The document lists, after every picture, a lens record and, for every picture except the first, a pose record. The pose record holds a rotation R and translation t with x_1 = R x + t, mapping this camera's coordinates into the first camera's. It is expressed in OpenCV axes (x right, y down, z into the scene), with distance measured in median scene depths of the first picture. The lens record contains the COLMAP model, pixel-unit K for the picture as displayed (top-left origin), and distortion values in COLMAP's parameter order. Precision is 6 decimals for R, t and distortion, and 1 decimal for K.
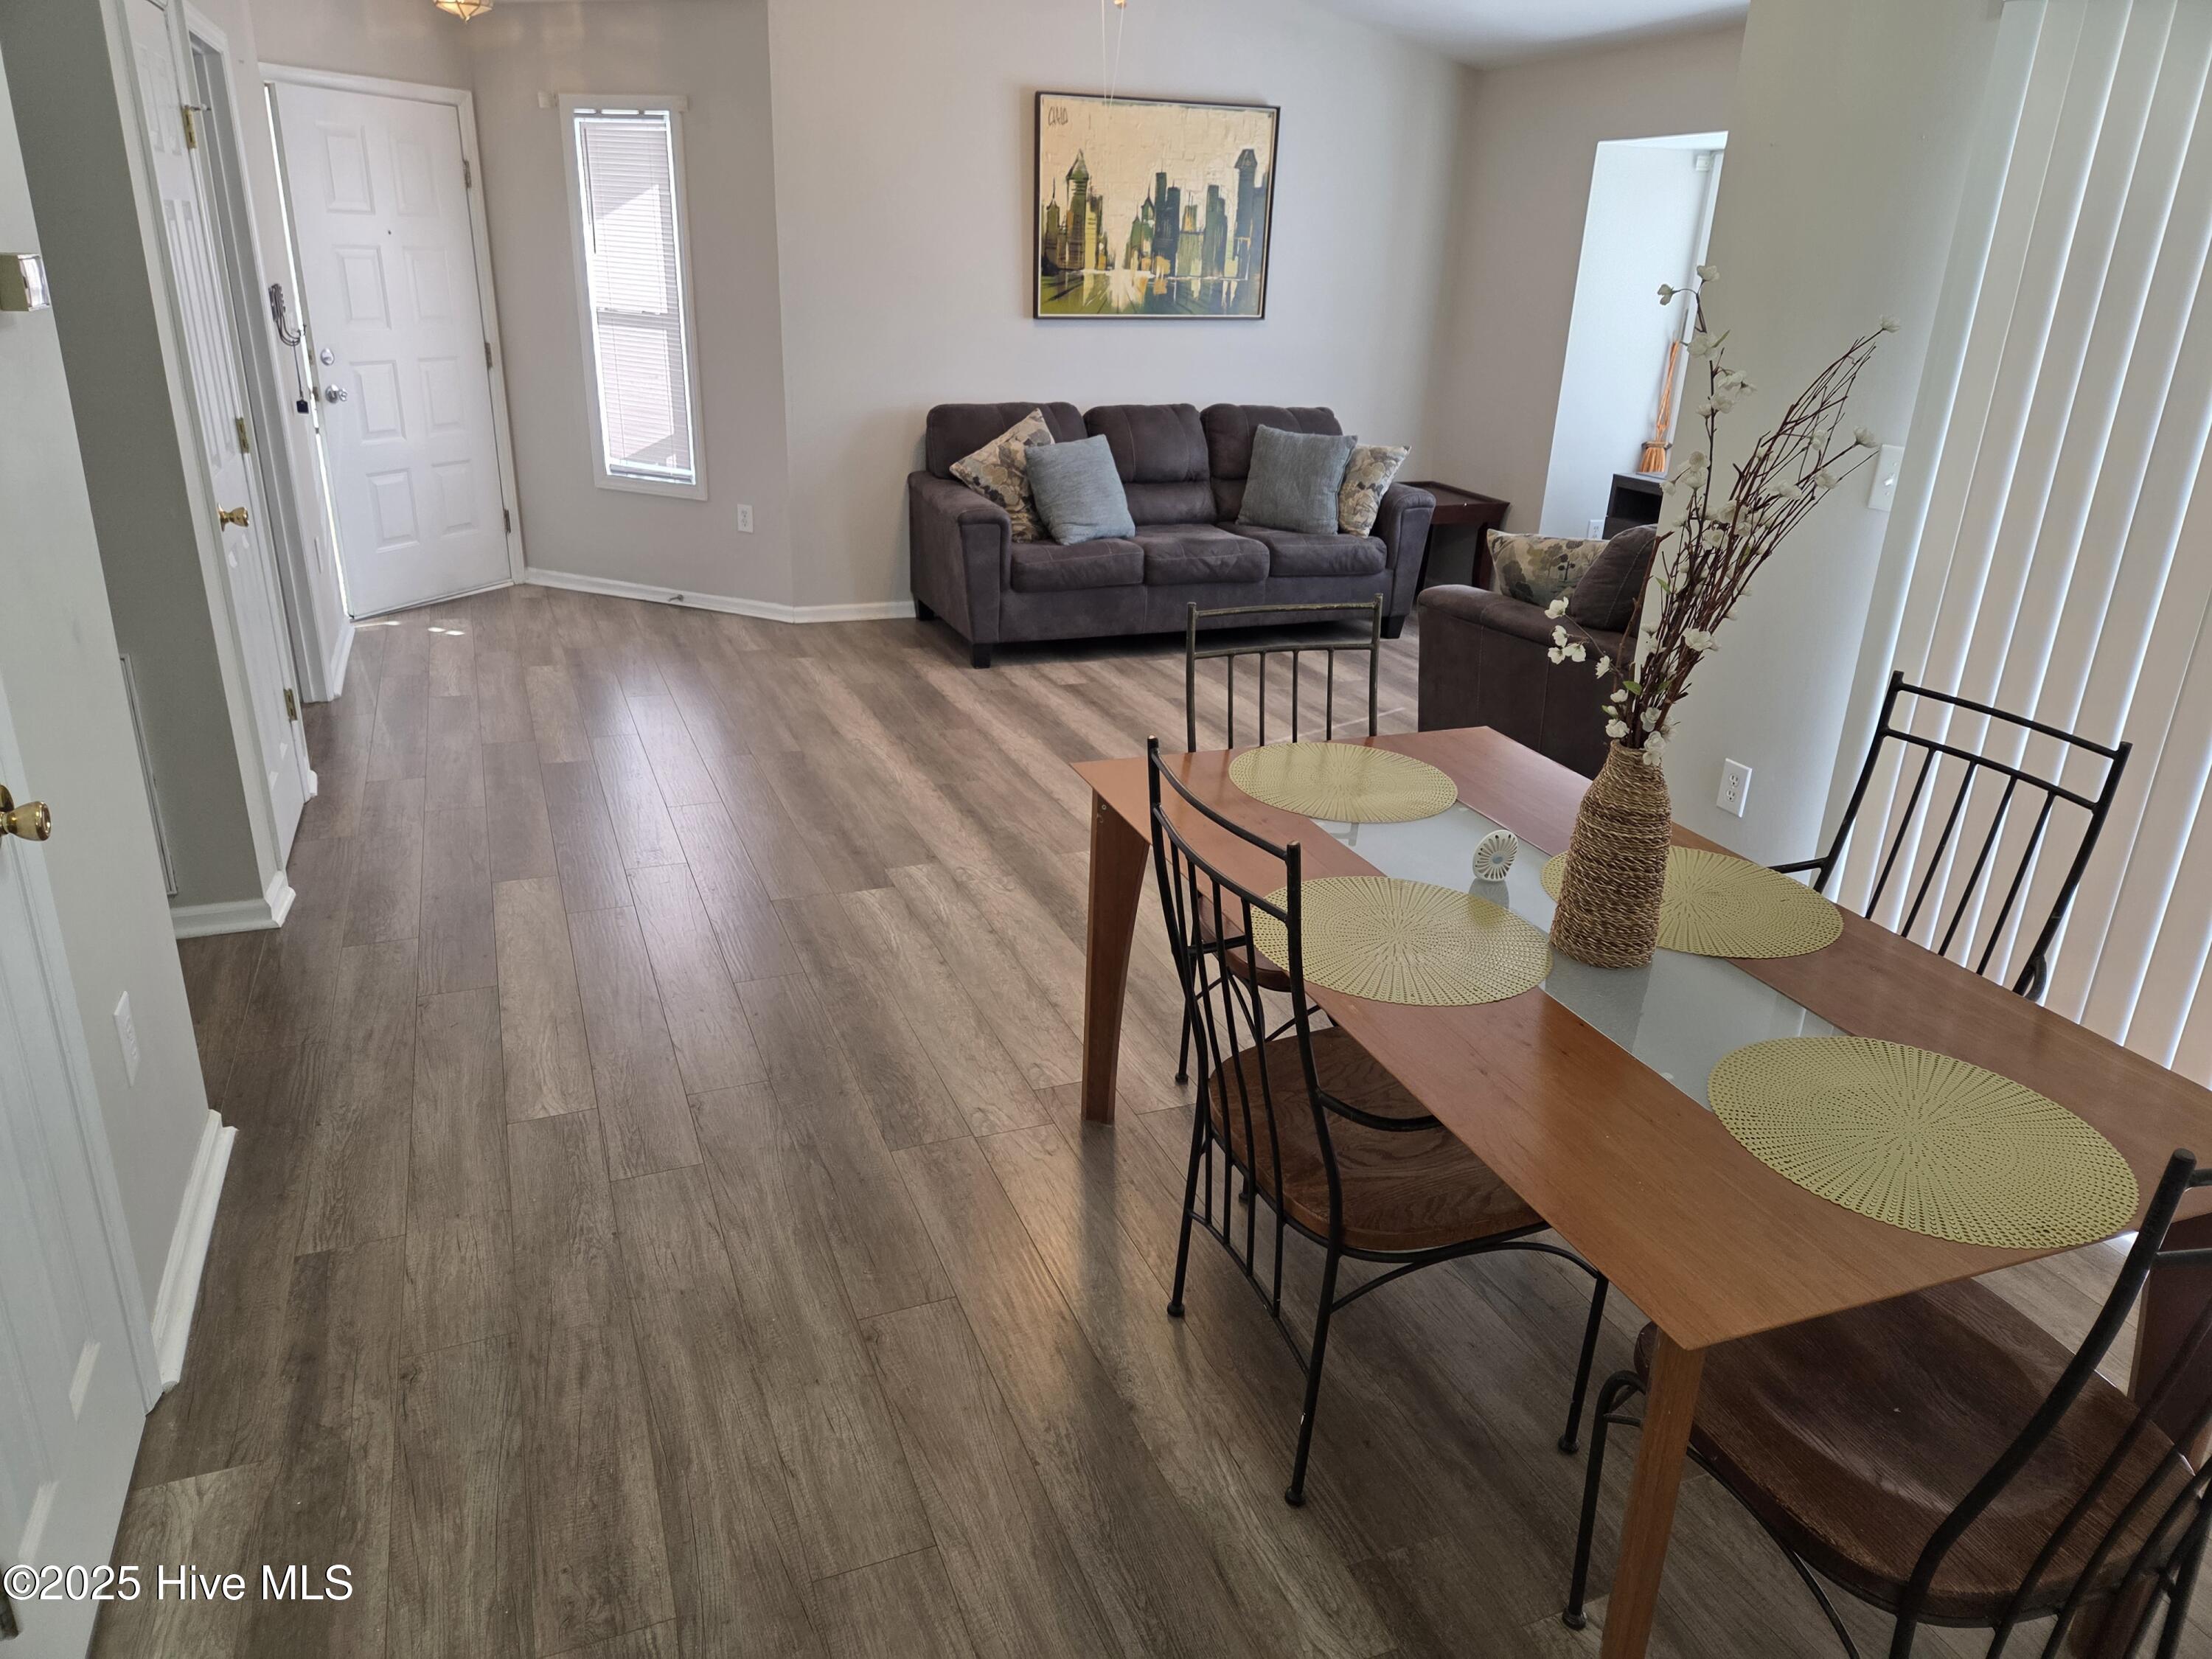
lens RADIAL K [[1508.9, 0, 1106.0], [0, 1508.9, 829.5], [0, 0, 1]] dist [0.105697, -0.086249]
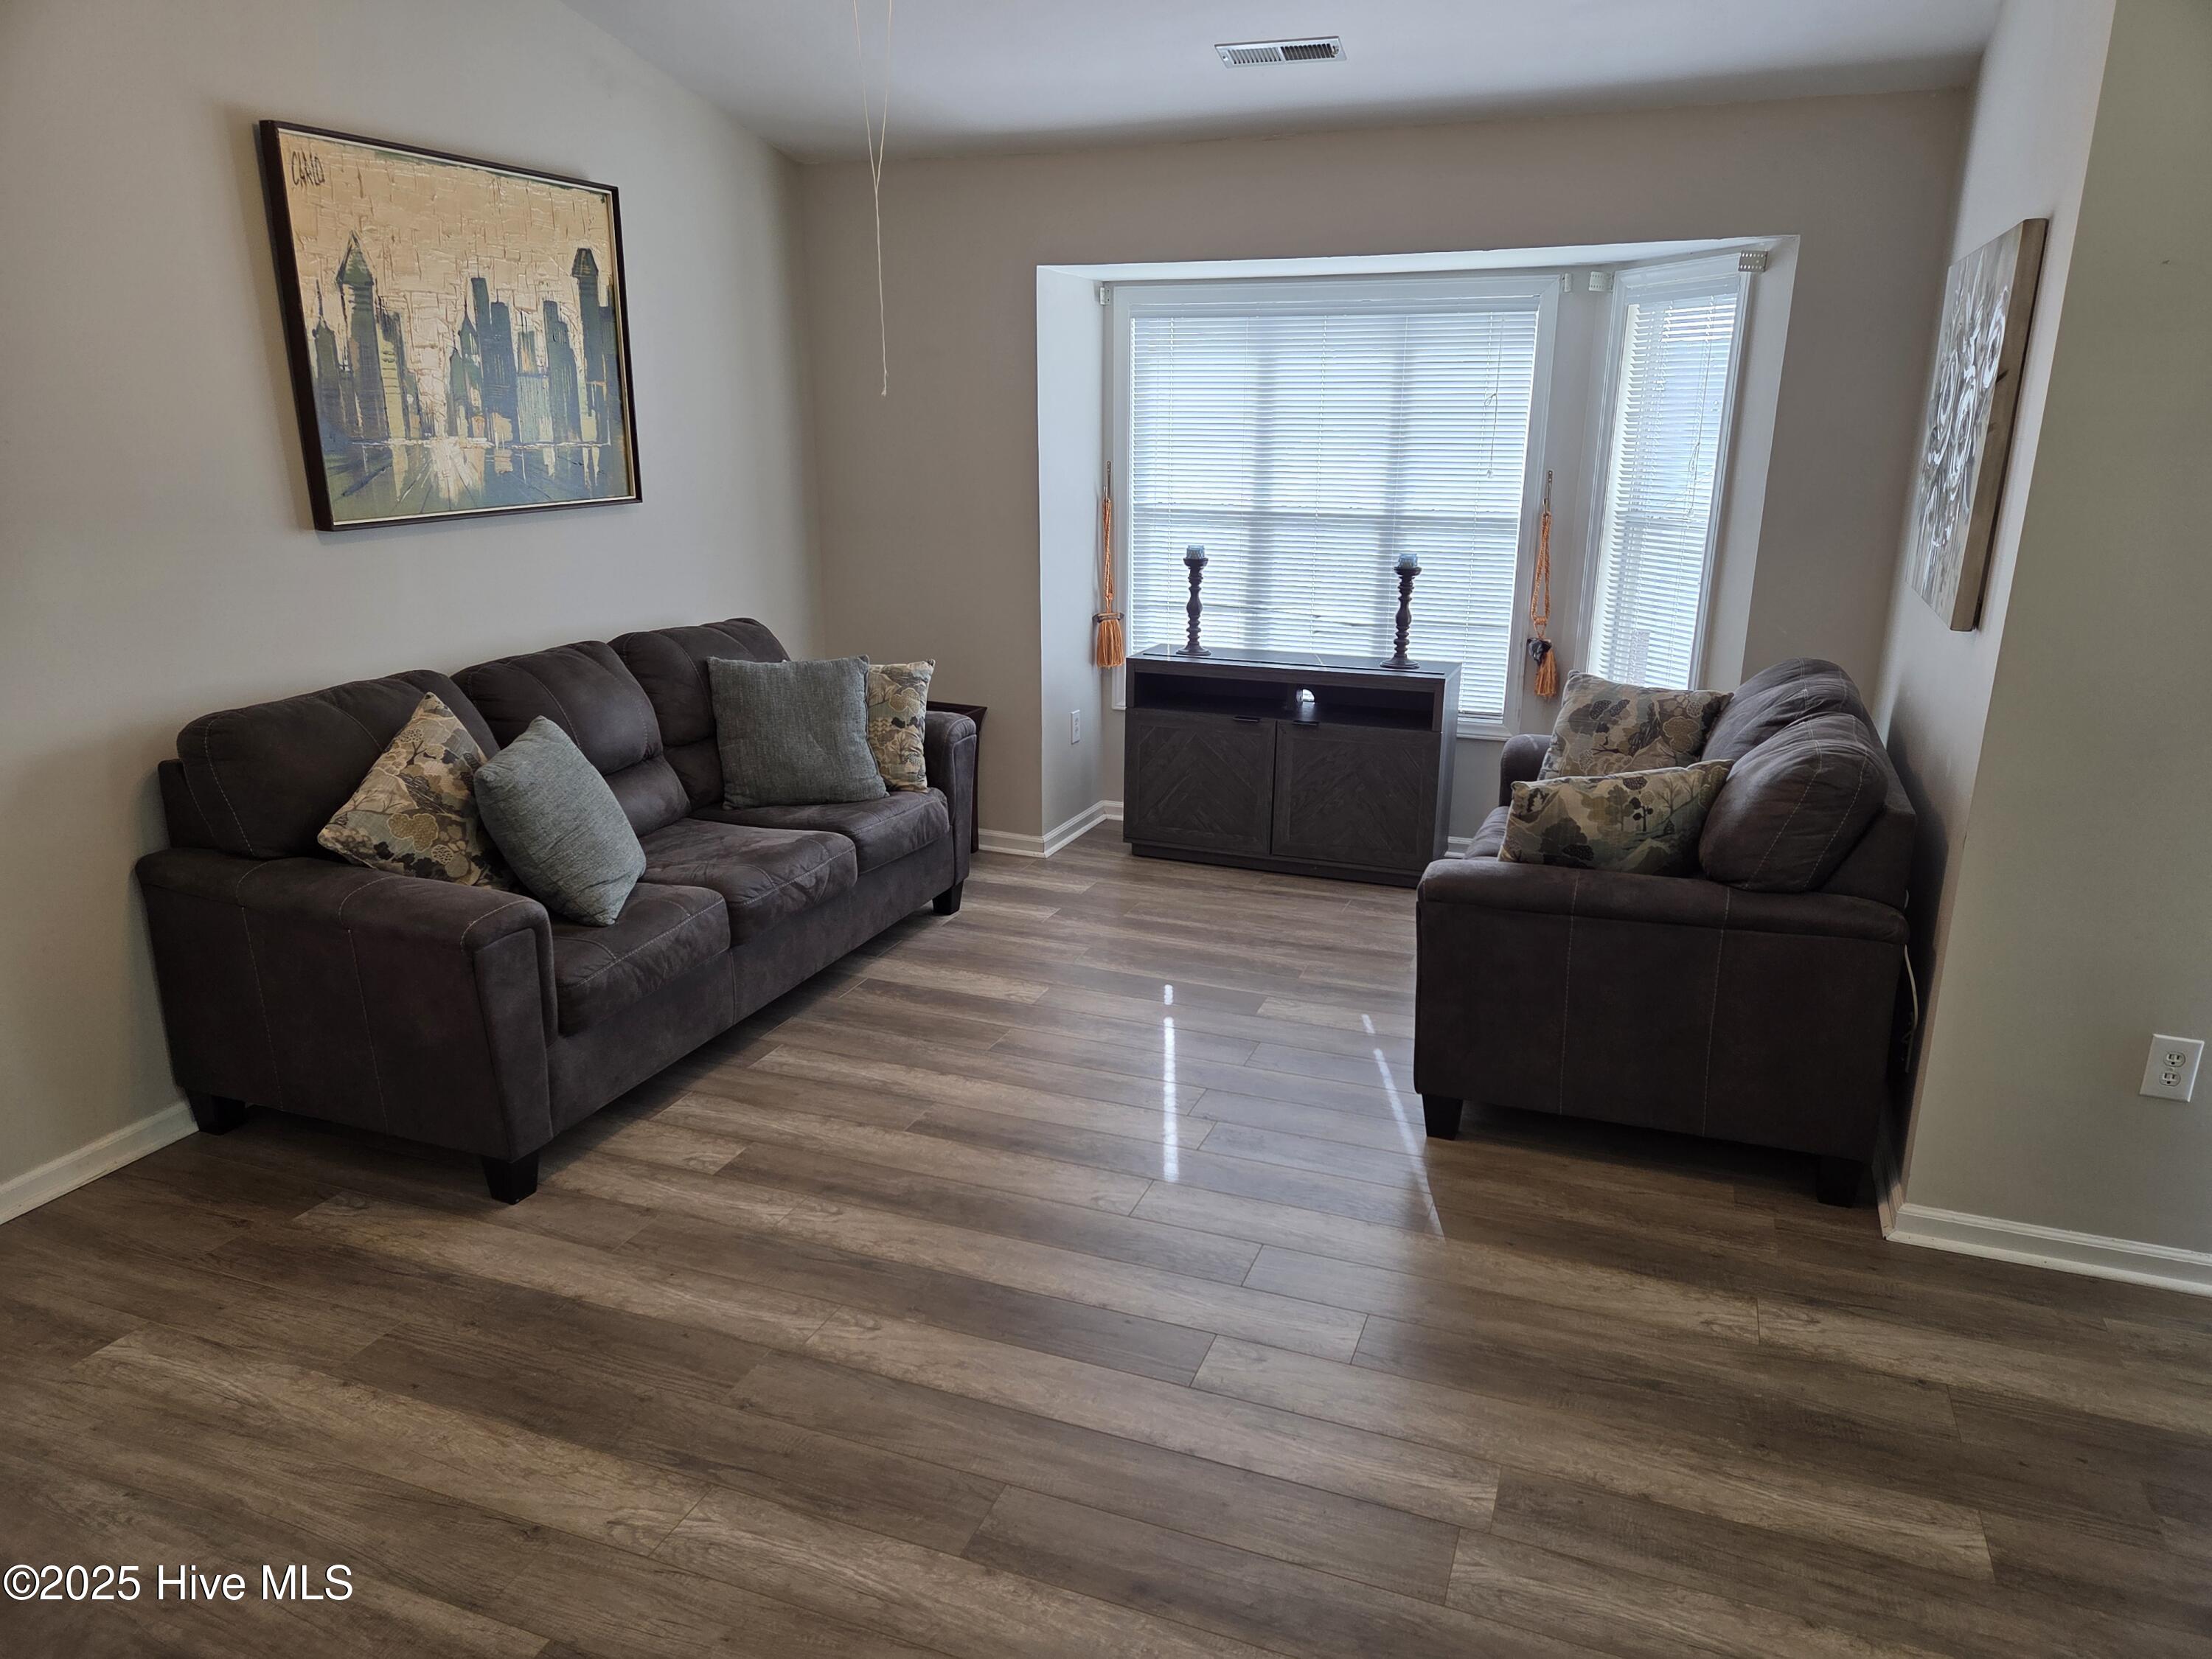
lens RADIAL K [[1474.6, 0, 1112.1], [0, 1474.6, 835.4], [0, 0, 1]] dist [0.120058, -0.119870]
pose [[0.677393, -0.231114, 0.698373, -0.268834], [0.275601, 0.959952, 0.050357, -0.191137], [-0.682043, 0.158360, 0.713960, 0.469427]]
